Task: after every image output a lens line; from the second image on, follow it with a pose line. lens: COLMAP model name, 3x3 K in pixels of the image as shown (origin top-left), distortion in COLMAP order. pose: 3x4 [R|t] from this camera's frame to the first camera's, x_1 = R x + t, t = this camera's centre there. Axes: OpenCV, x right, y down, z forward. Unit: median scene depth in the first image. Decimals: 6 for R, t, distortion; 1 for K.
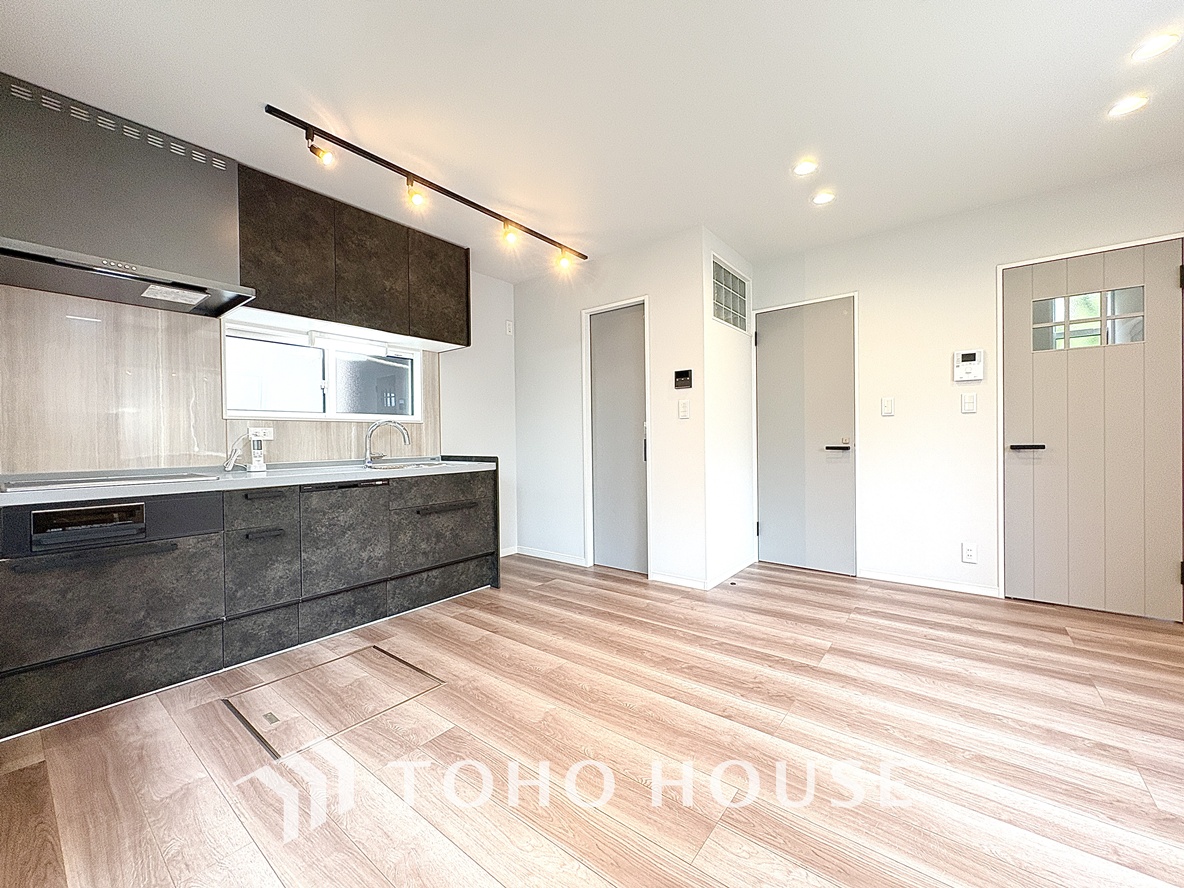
lens RADIAL K [[473.3, 0, 594.4], [0, 473.3, 445.9], [0, 0, 1]] dist [-0.000169, 0.000377]
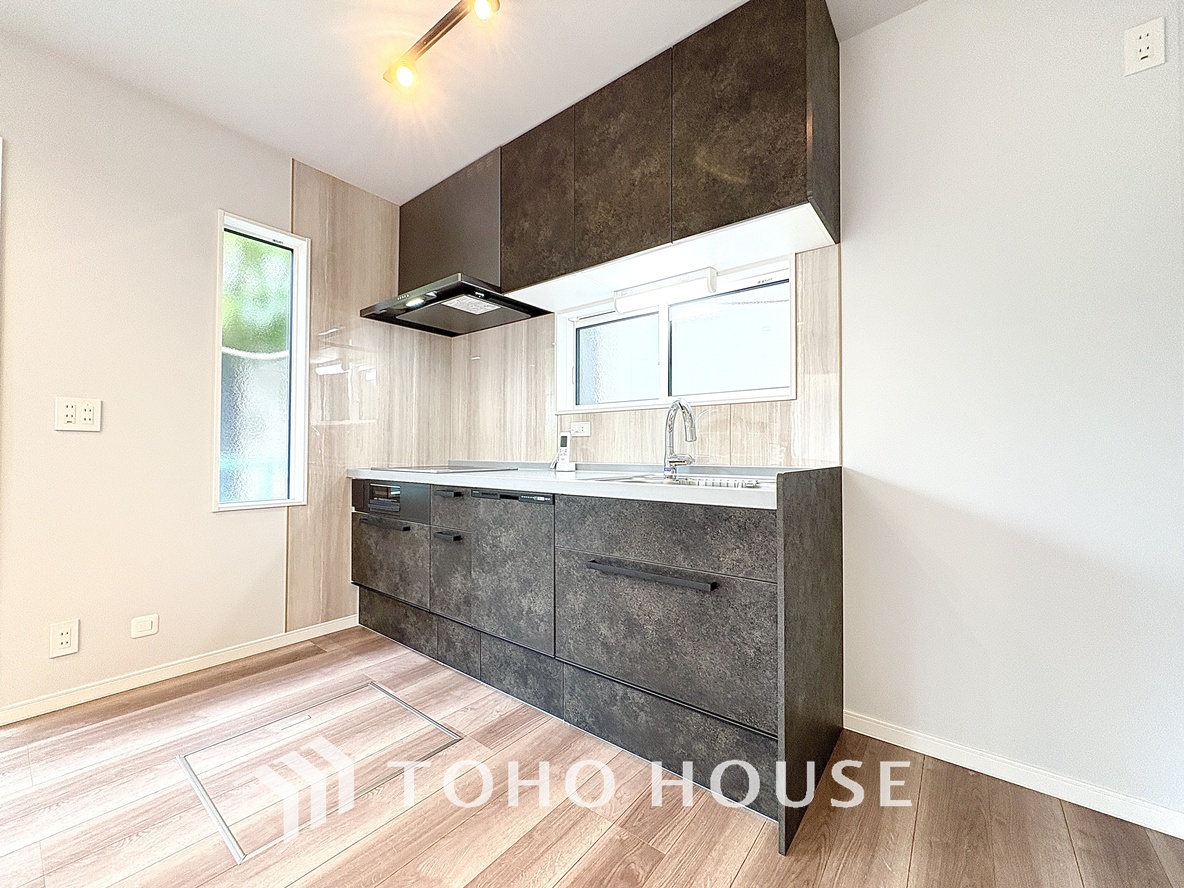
lens RADIAL K [[473.3, 0, 593.4], [0, 473.3, 444.8], [0, 0, 1]] dist [-0.000169, 0.000377]
pose [[-0.003316, -0.002603, -0.999991, 0.184511], [-0.017239, 0.999848, -0.002545, 0.005772], [0.999846, 0.017230, -0.003361, 1.082804]]
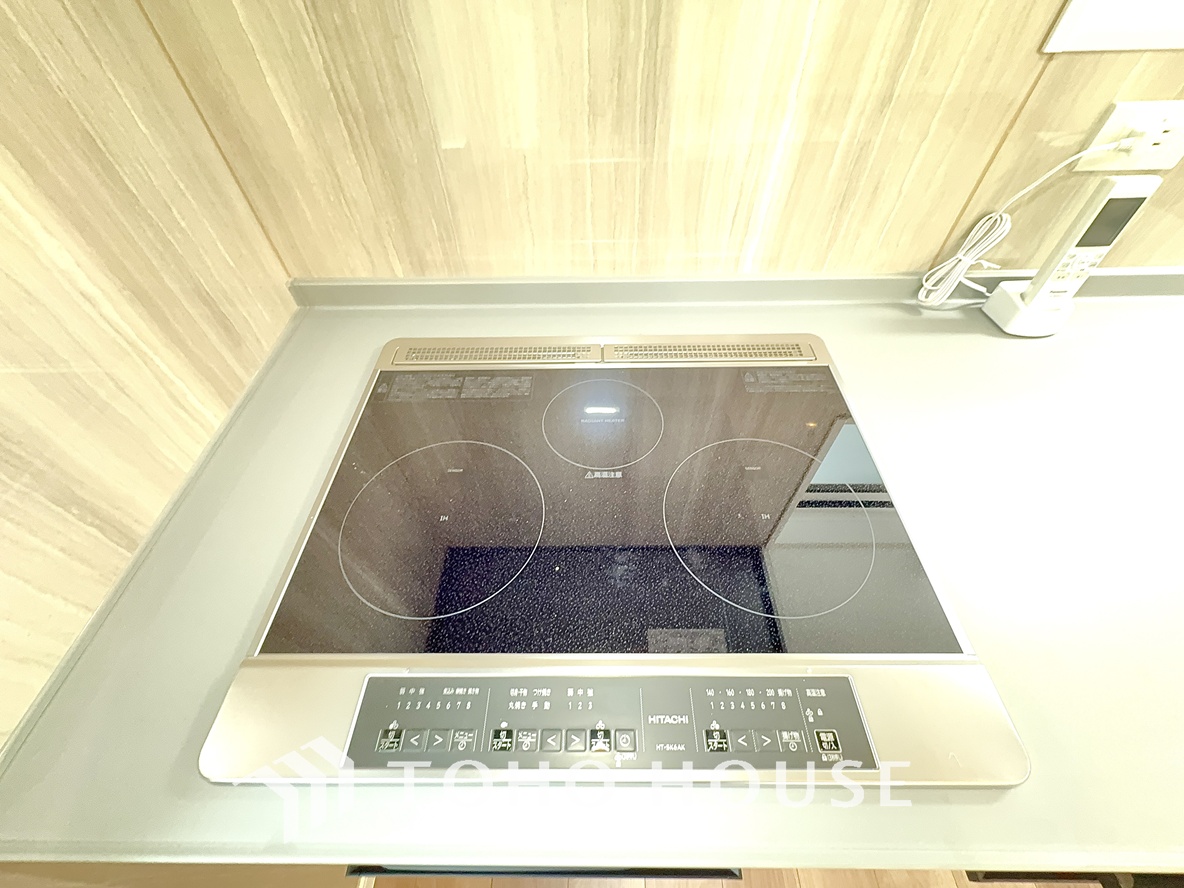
lens RADIAL K [[473.3, 0, 591.6], [0, 473.3, 445.2], [0, 0, 1]] dist [-0.000169, 0.000377]
pose [[0.608254, 0.605361, -0.513387, -0.701739], [0.000556, 0.646467, 0.762942, -0.100298], [0.793742, -0.464348, 0.392880, 0.704521]]
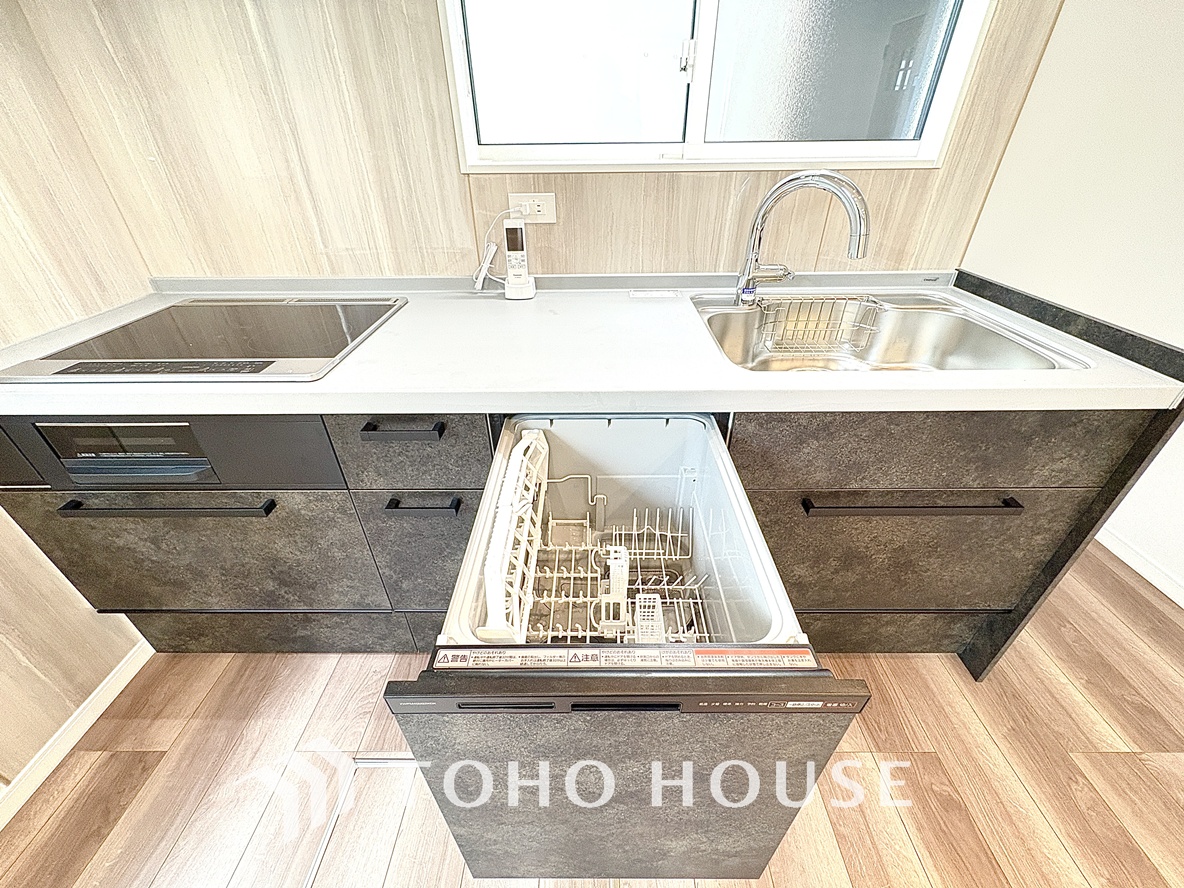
lens RADIAL K [[473.3, 0, 591.5], [0, 473.3, 442.7], [0, 0, 1]] dist [-0.000169, 0.000377]
pose [[0.610845, 0.434501, -0.661874, -0.281529], [-0.009492, 0.839922, 0.542624, -0.088603], [0.791694, -0.325176, 0.517186, 0.772960]]
